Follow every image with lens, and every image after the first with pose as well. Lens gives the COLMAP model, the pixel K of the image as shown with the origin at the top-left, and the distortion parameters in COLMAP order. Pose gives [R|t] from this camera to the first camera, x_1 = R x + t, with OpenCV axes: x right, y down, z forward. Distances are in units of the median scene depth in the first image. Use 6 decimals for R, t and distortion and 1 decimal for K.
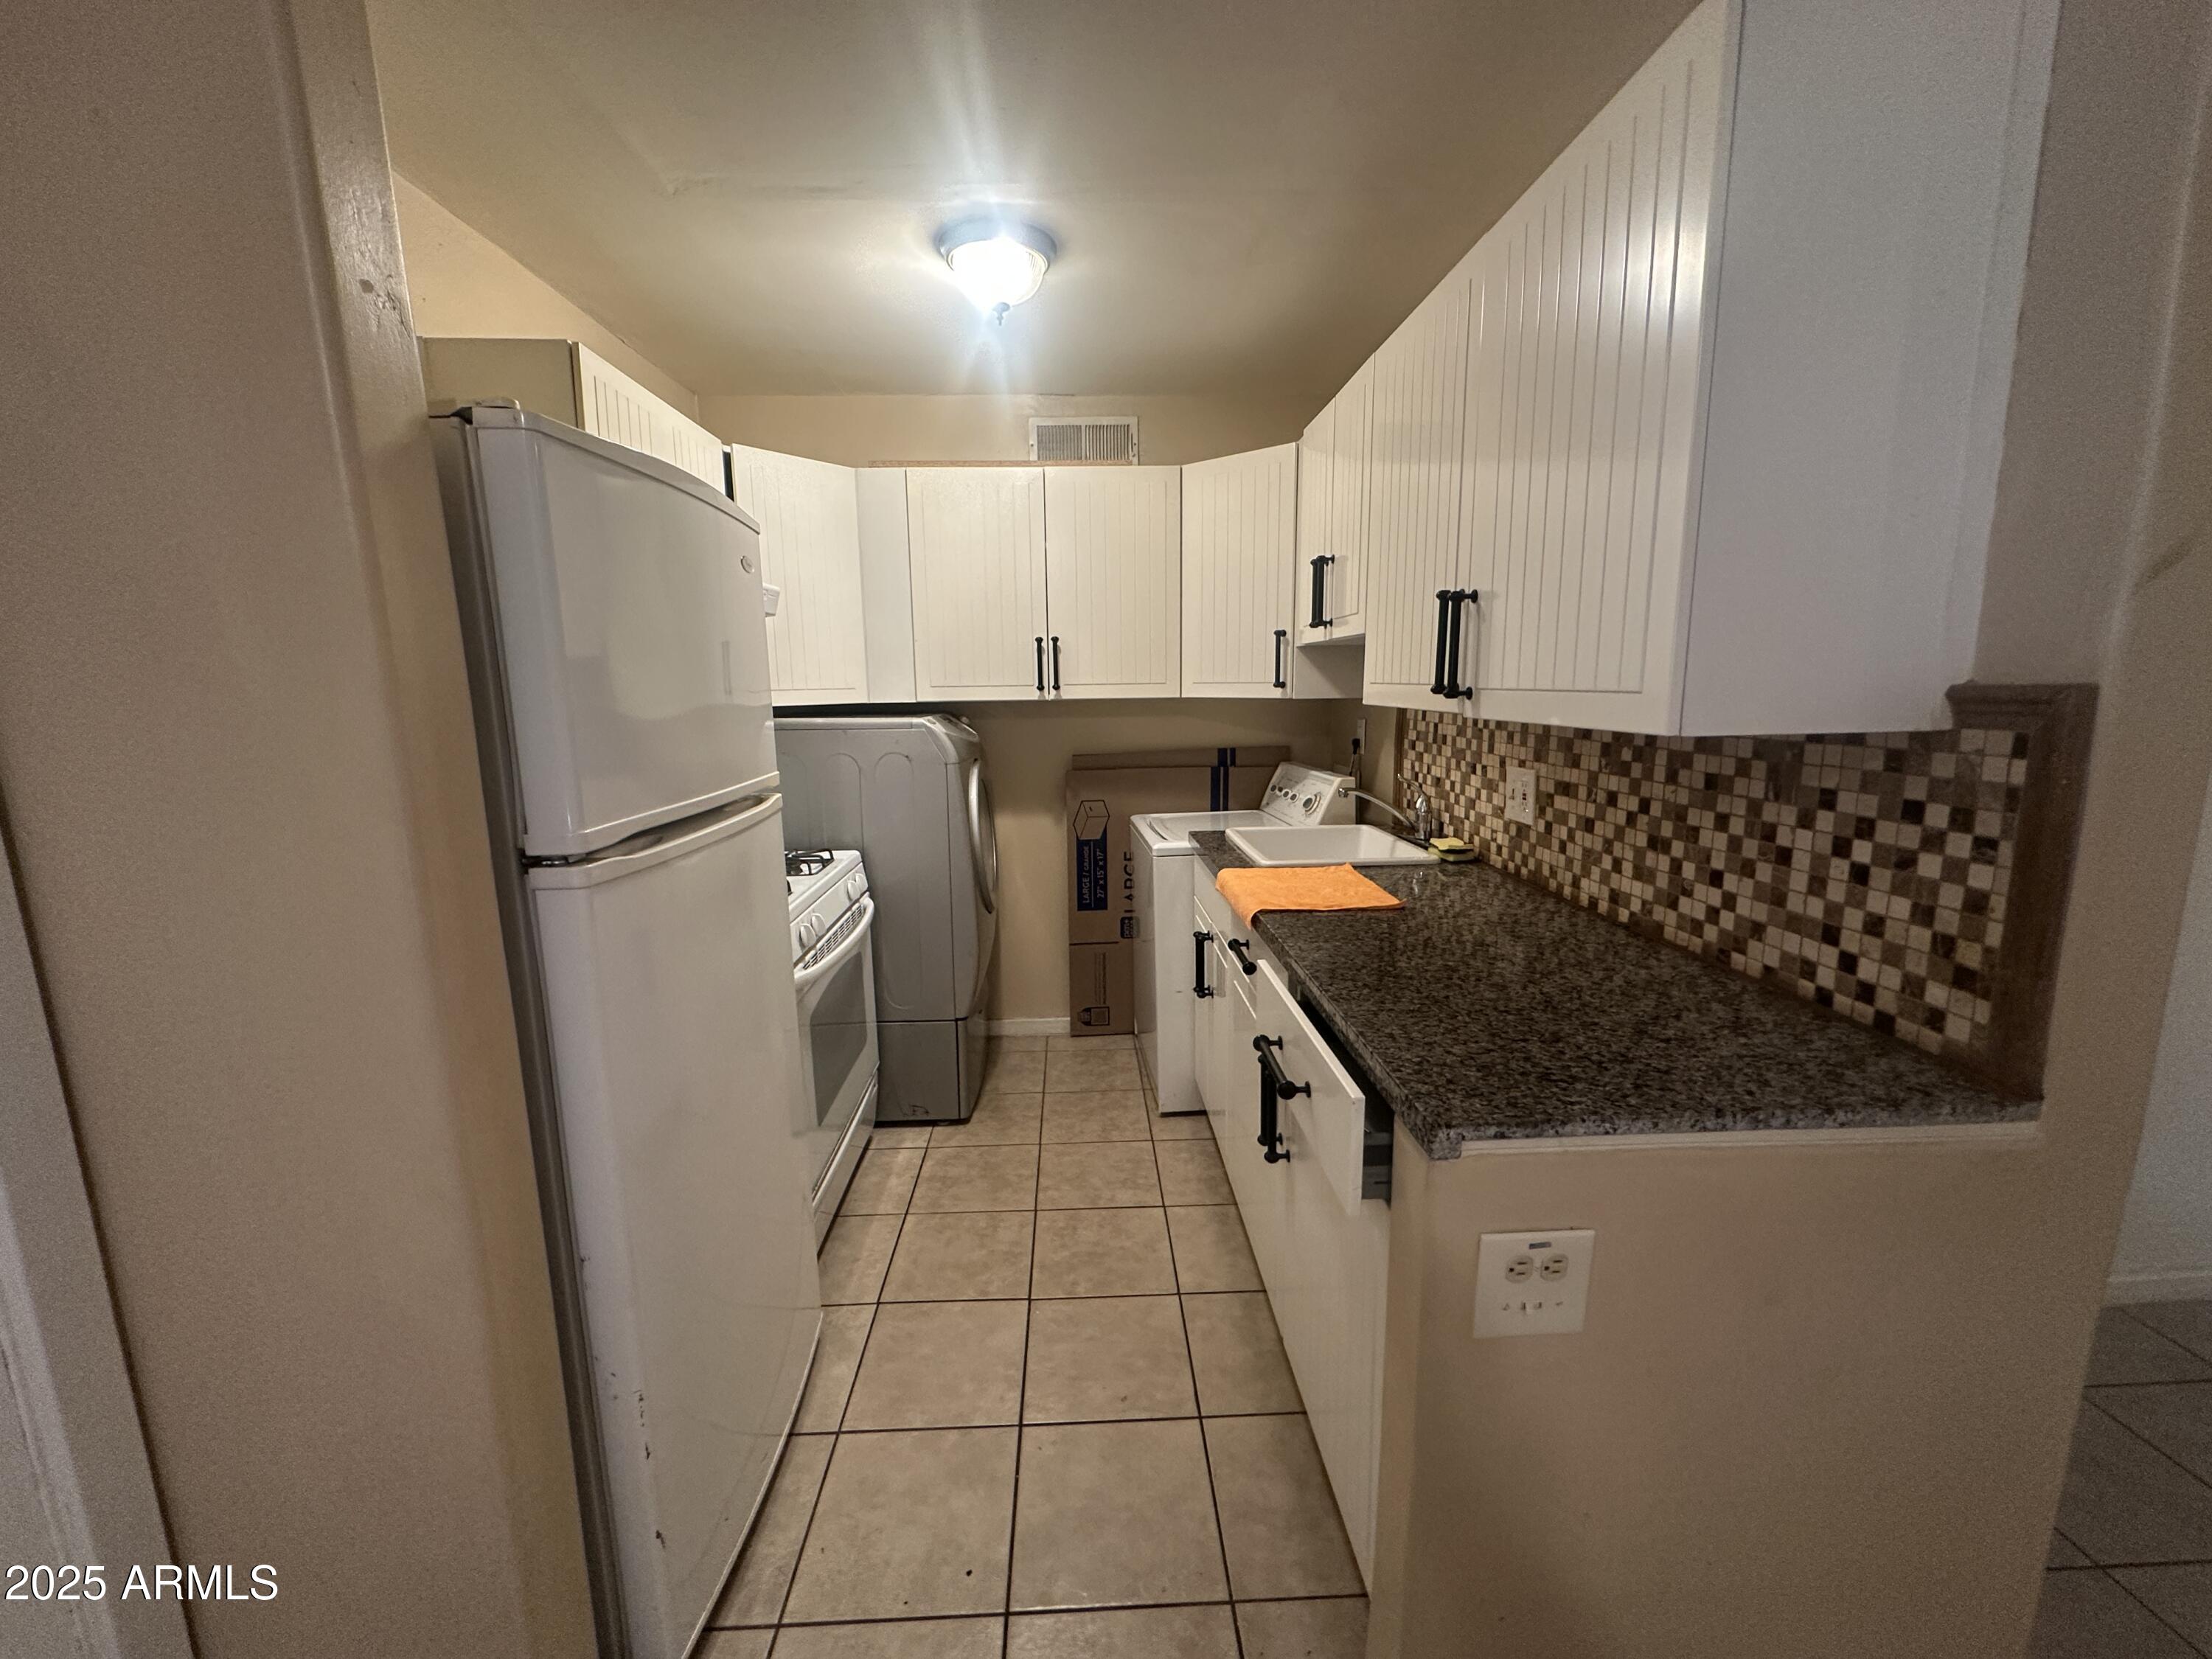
lens RADIAL K [[874.6, 0, 1103.3], [0, 874.6, 824.4], [0, 0, 1]] dist [-0.002650, -0.000026]
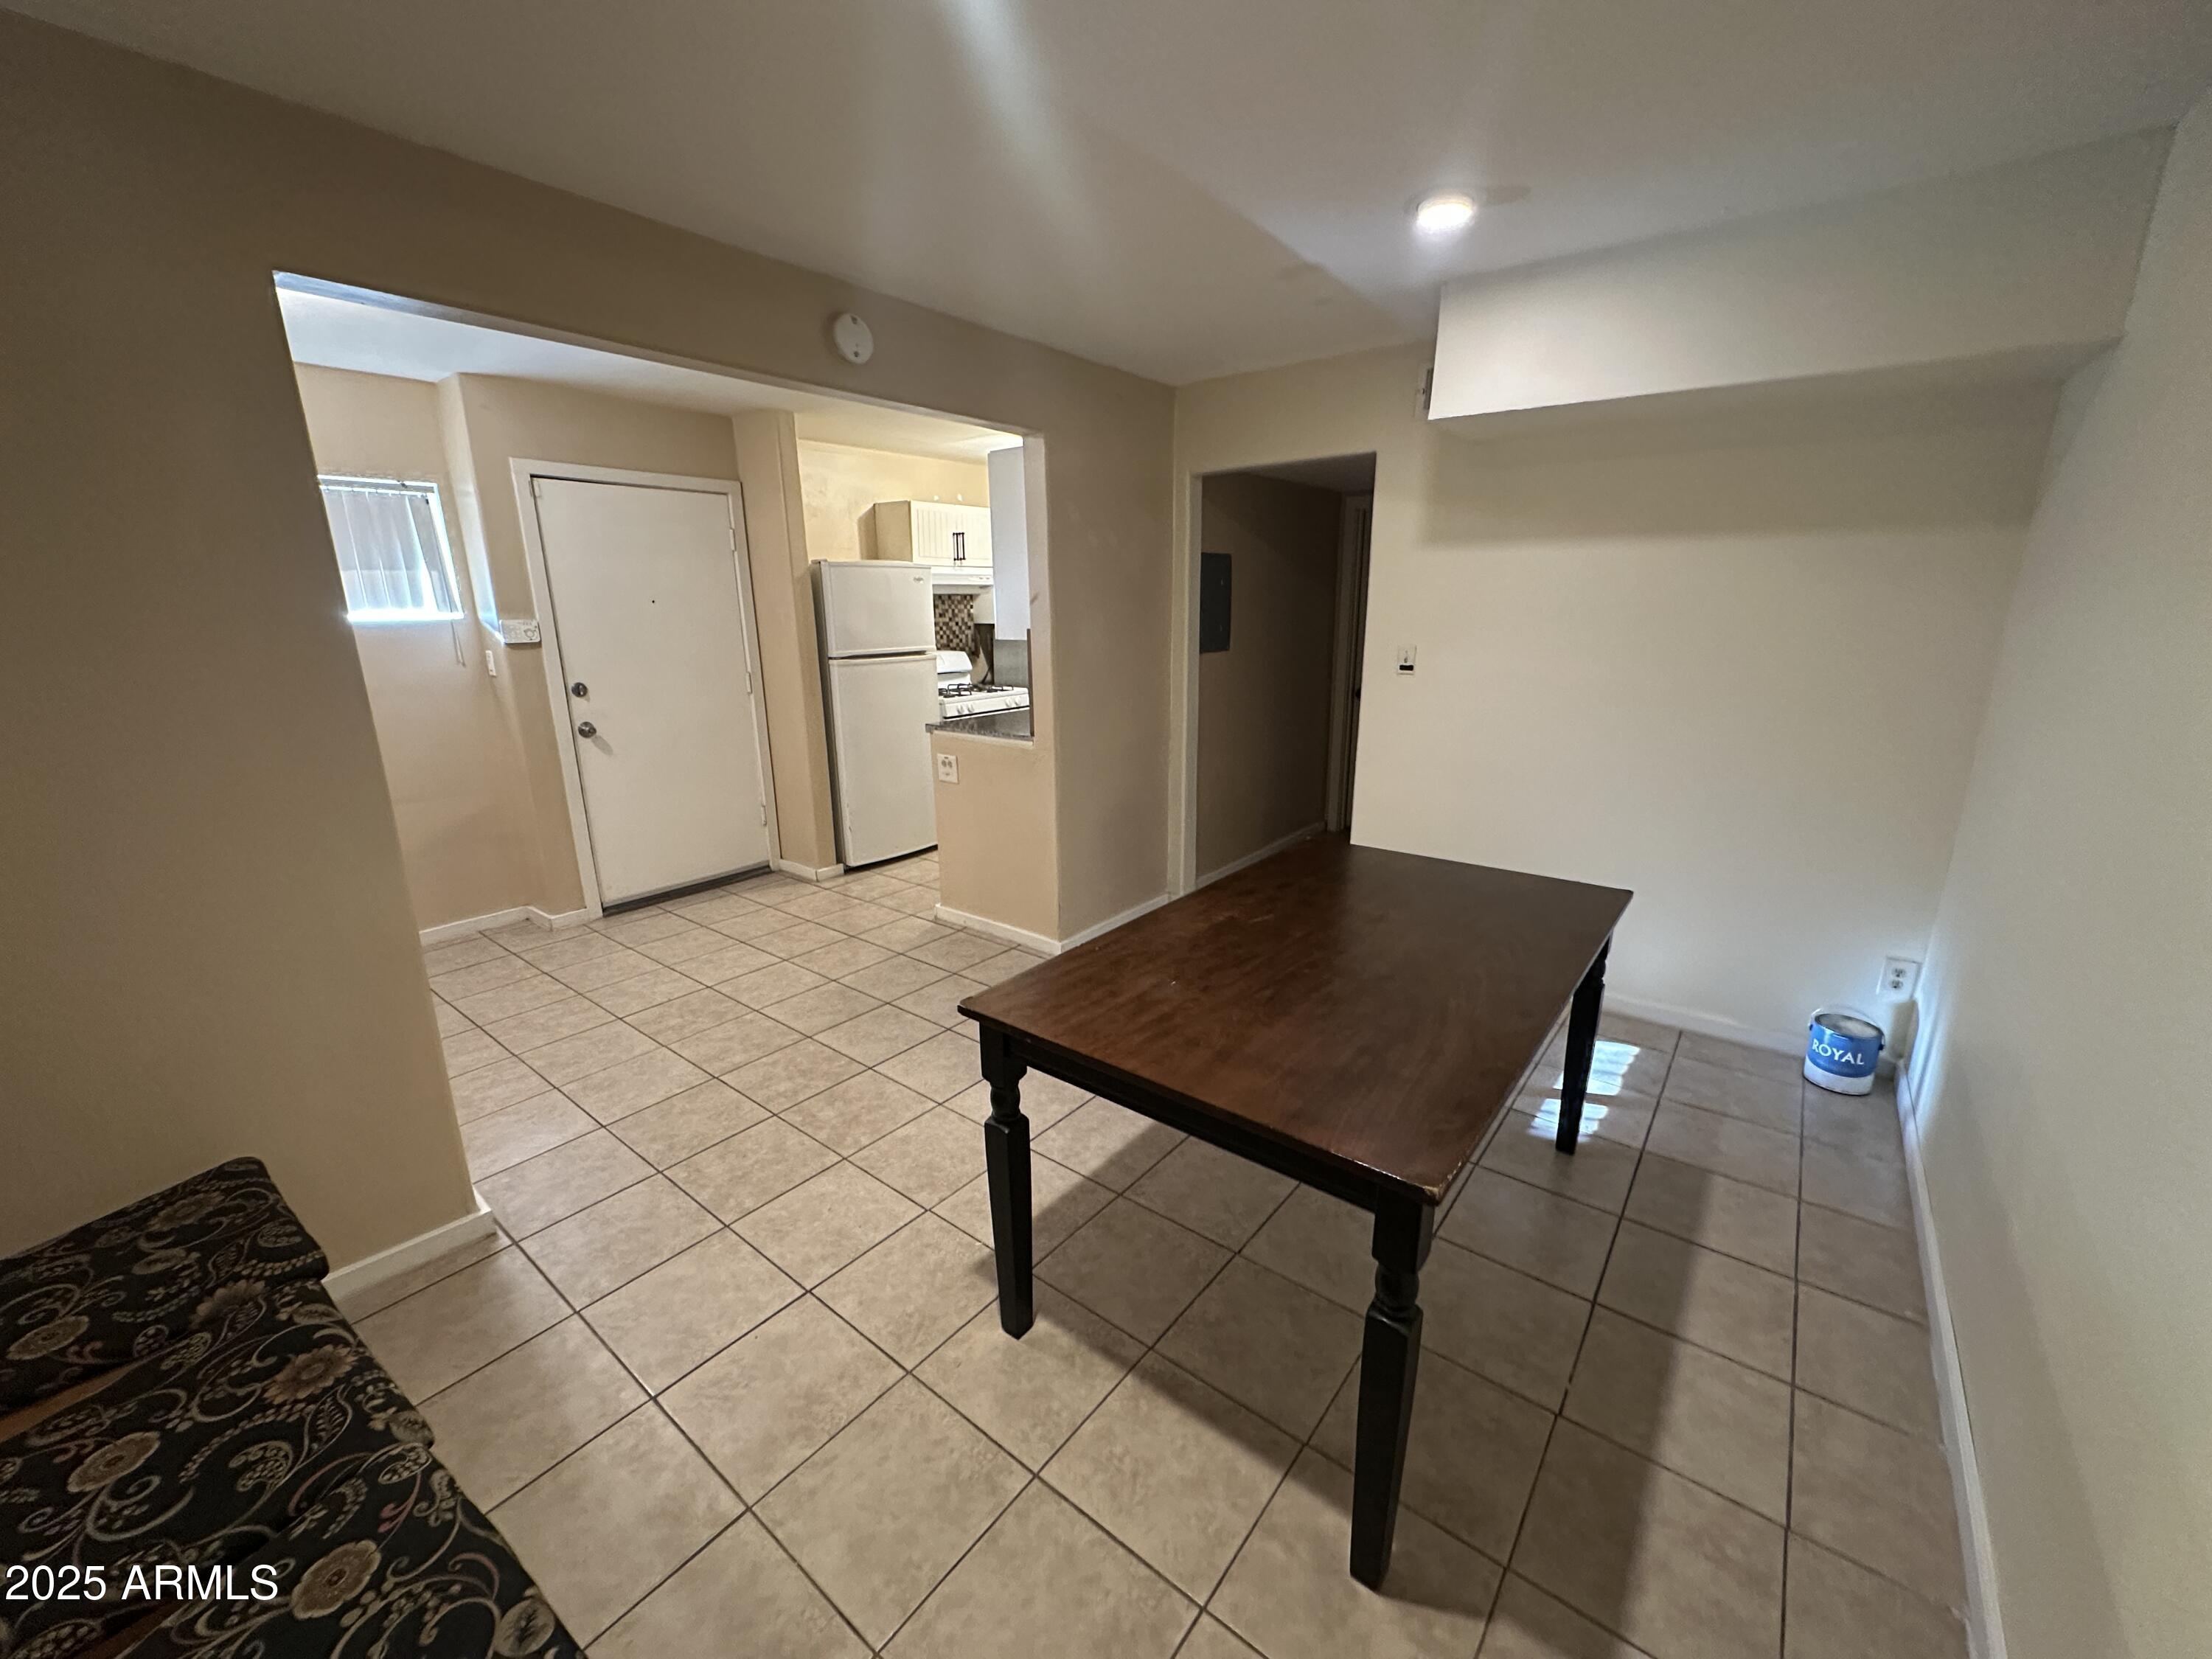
lens RADIAL K [[874.6, 0, 1103.3], [0, 874.6, 824.4], [0, 0, 1]] dist [-0.002650, -0.000026]
pose [[0.767768, 0.167389, -0.618476, 2.248579], [-0.105872, 0.985146, 0.135200, 0.083796], [0.631920, -0.038323, 0.774086, -1.094546]]
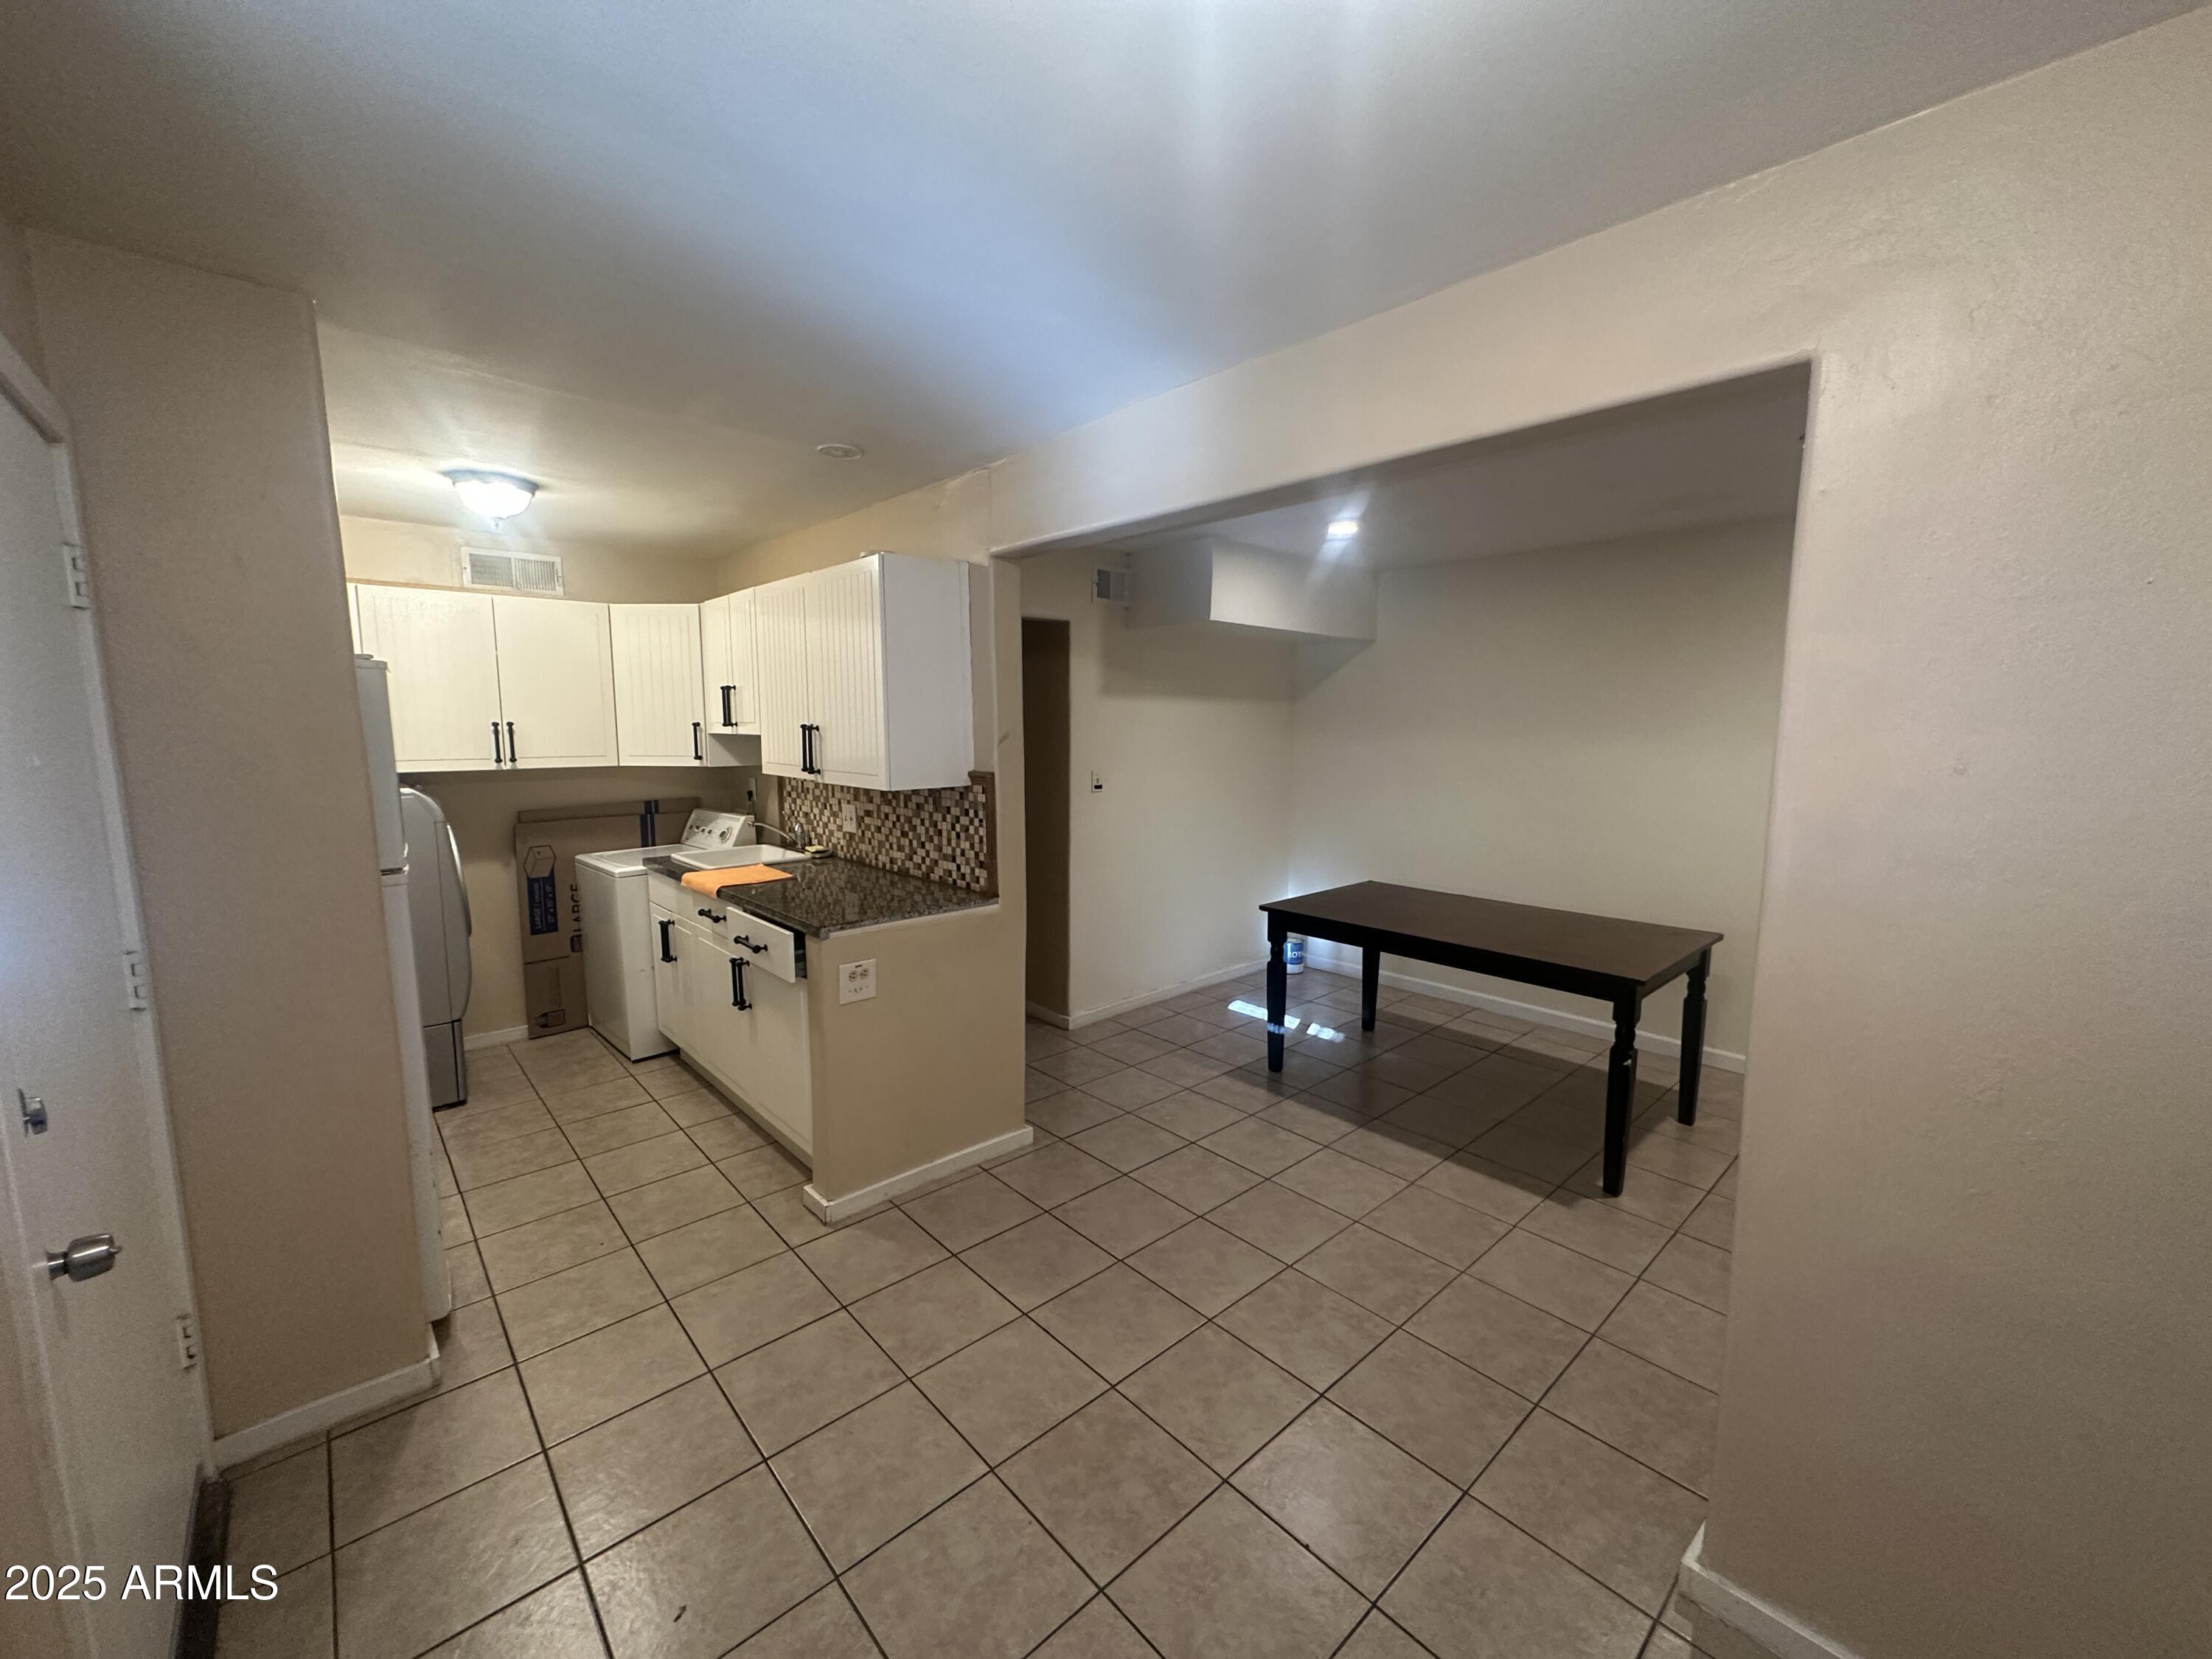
lens RADIAL K [[874.6, 0, 1103.3], [0, 874.6, 824.4], [0, 0, 1]] dist [-0.002650, -0.000026]
pose [[0.762549, -0.061927, 0.643960, -0.433374], [0.092770, 0.995588, -0.014113, 0.074815], [-0.640245, 0.070502, 0.764929, -1.064053]]
